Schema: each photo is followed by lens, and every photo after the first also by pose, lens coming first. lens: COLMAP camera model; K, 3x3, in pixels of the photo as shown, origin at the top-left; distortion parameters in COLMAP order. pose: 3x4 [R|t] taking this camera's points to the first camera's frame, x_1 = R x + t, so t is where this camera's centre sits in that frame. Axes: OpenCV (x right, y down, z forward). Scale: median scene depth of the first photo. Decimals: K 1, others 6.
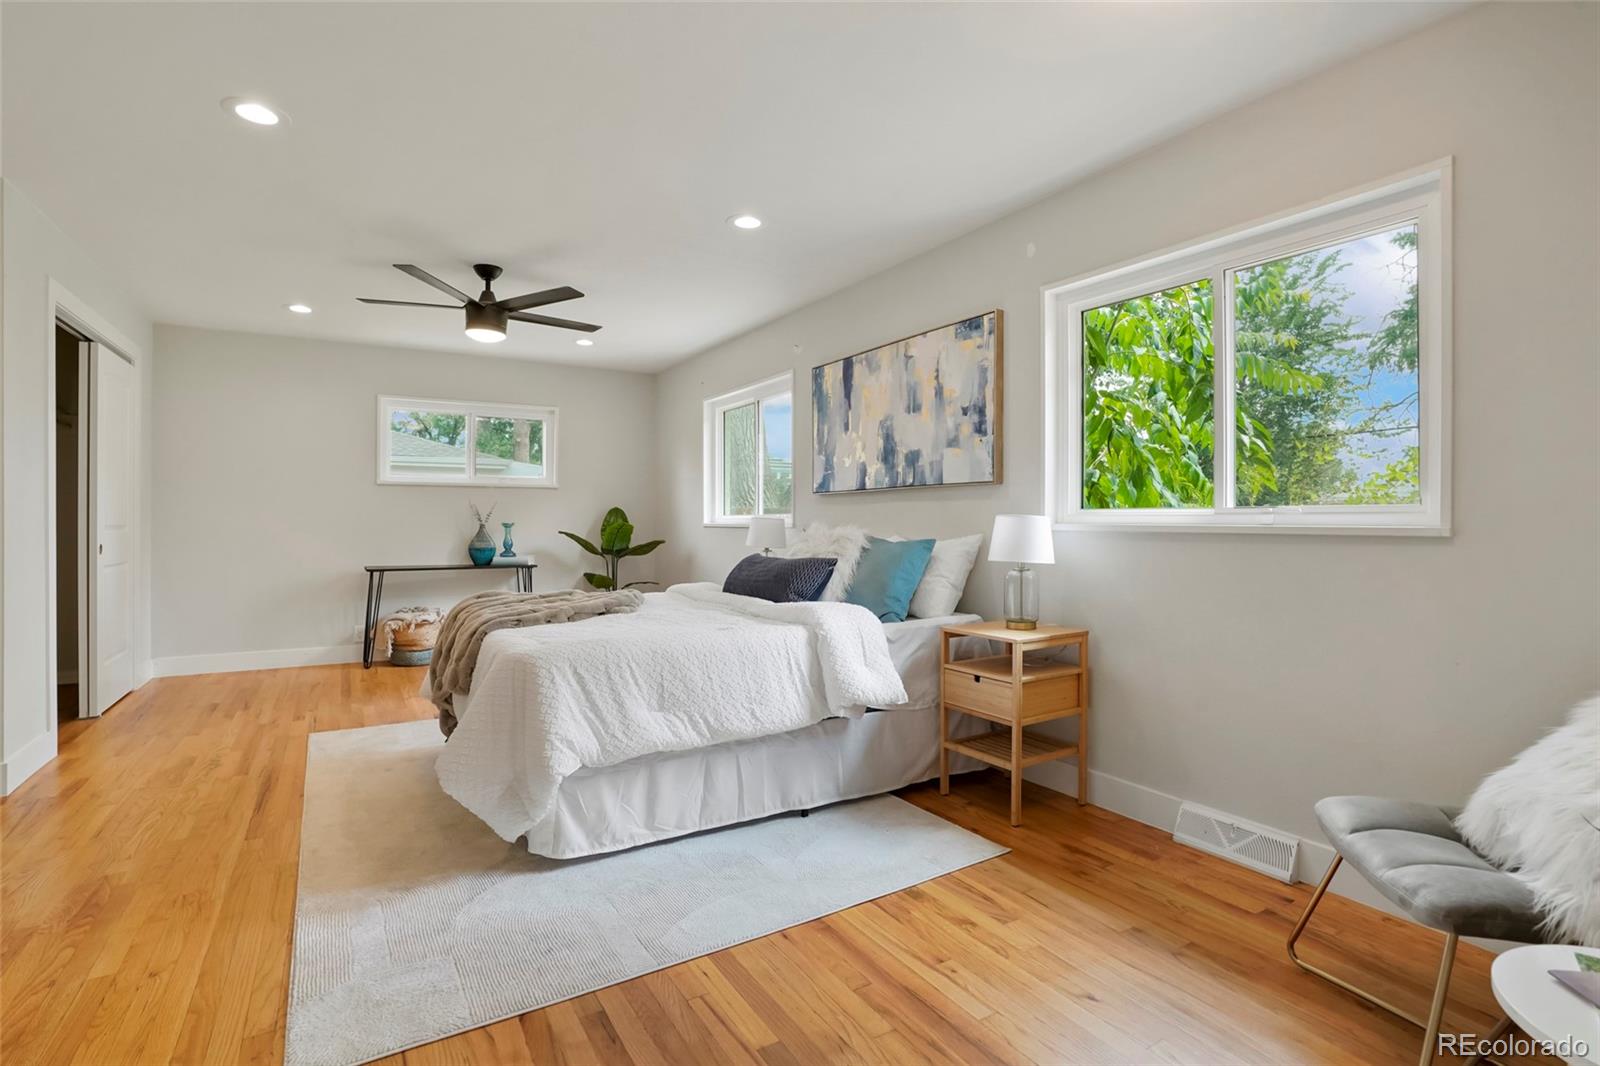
lens RADIAL K [[777.2, 0, 797.2], [0, 777.2, 513.6], [0, 0, 1]] dist [-0.001725, 0.001048]
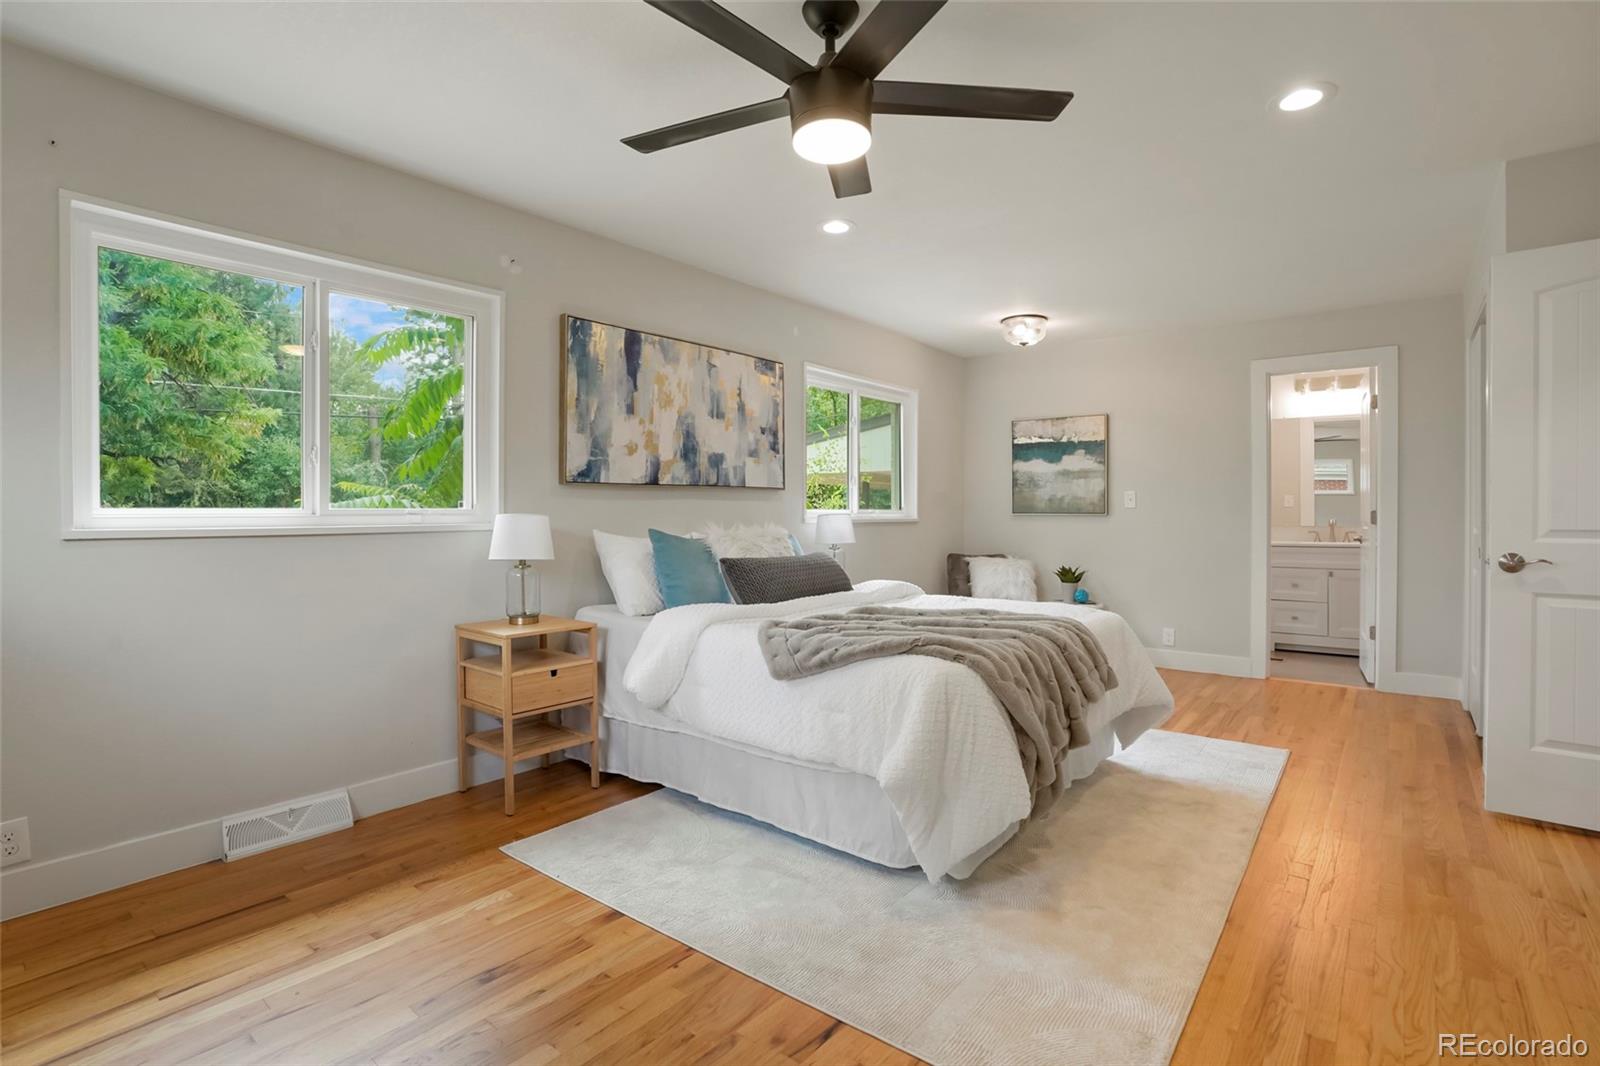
lens RADIAL K [[777.2, 0, 797.2], [0, 777.2, 513.6], [0, 0, 1]] dist [-0.001725, 0.001048]
pose [[-0.334478, 0.002700, 0.942400, -0.906680], [-0.003380, 0.999986, -0.004065, 0.007137], [-0.942398, -0.004545, -0.334464, 1.250151]]
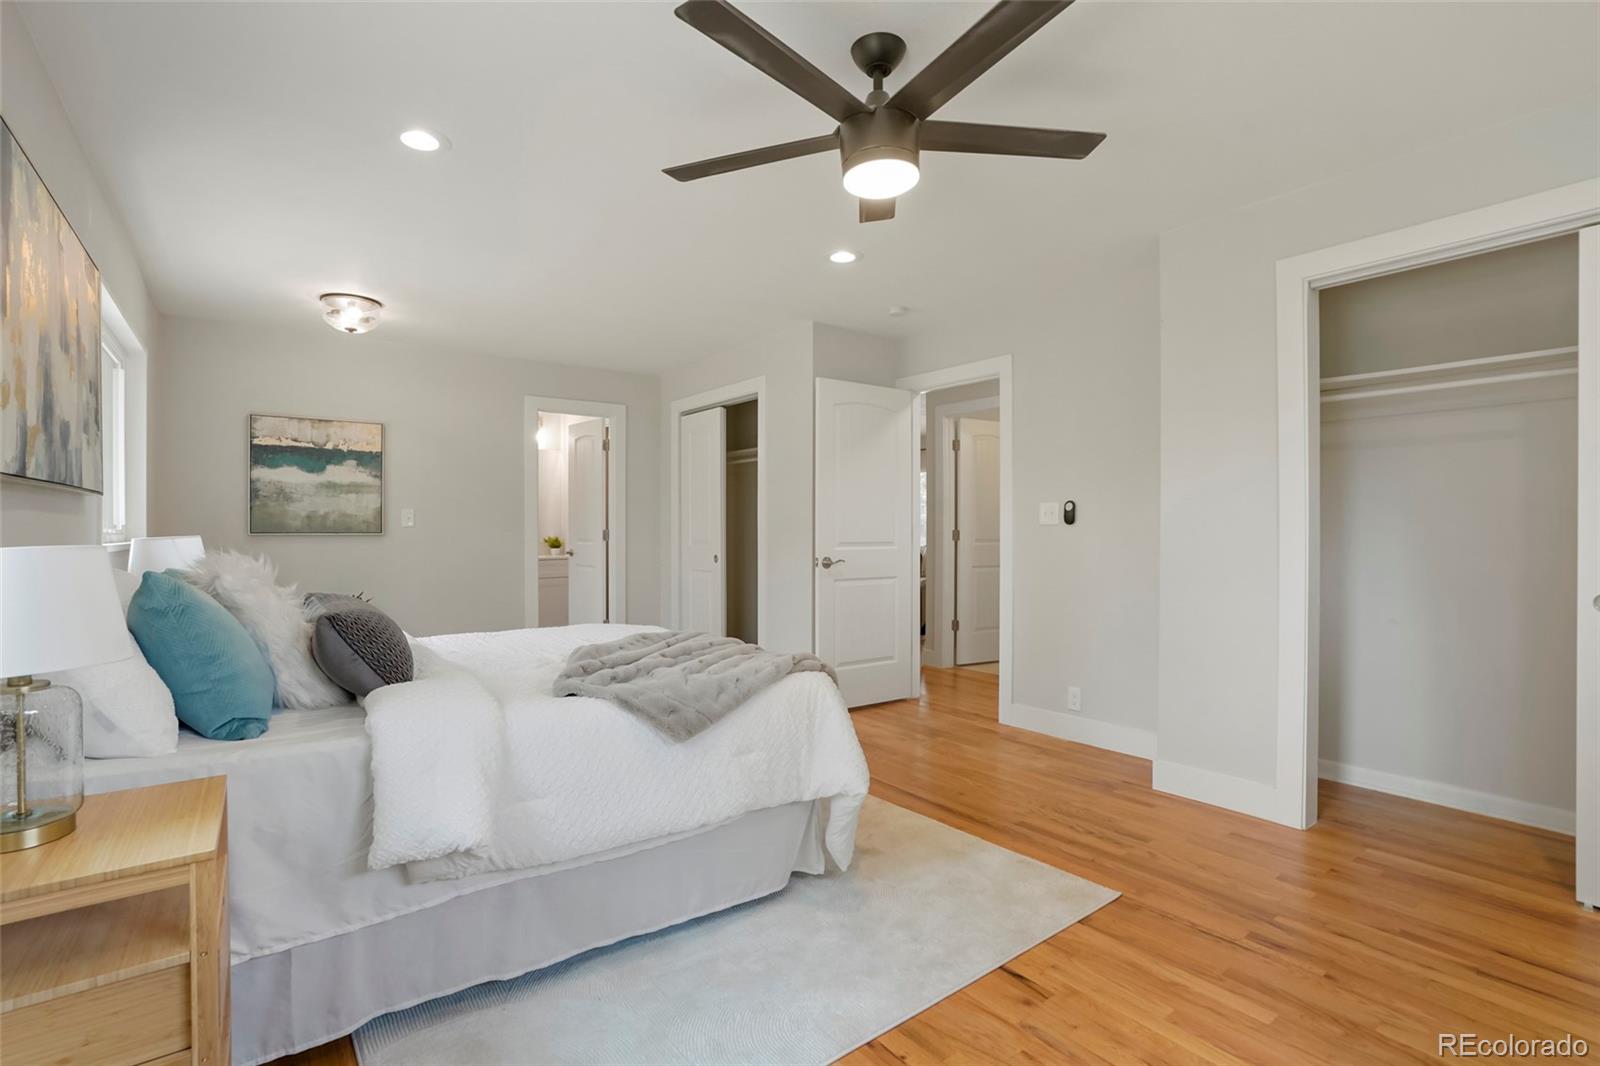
lens RADIAL K [[777.2, 0, 797.2], [0, 777.2, 513.6], [0, 0, 1]] dist [-0.001725, 0.001048]
pose [[-0.996266, 0.002332, -0.086301, -0.325481], [0.004330, 0.999727, -0.022962, -0.000764], [0.086224, -0.023250, -0.996004, 1.589270]]
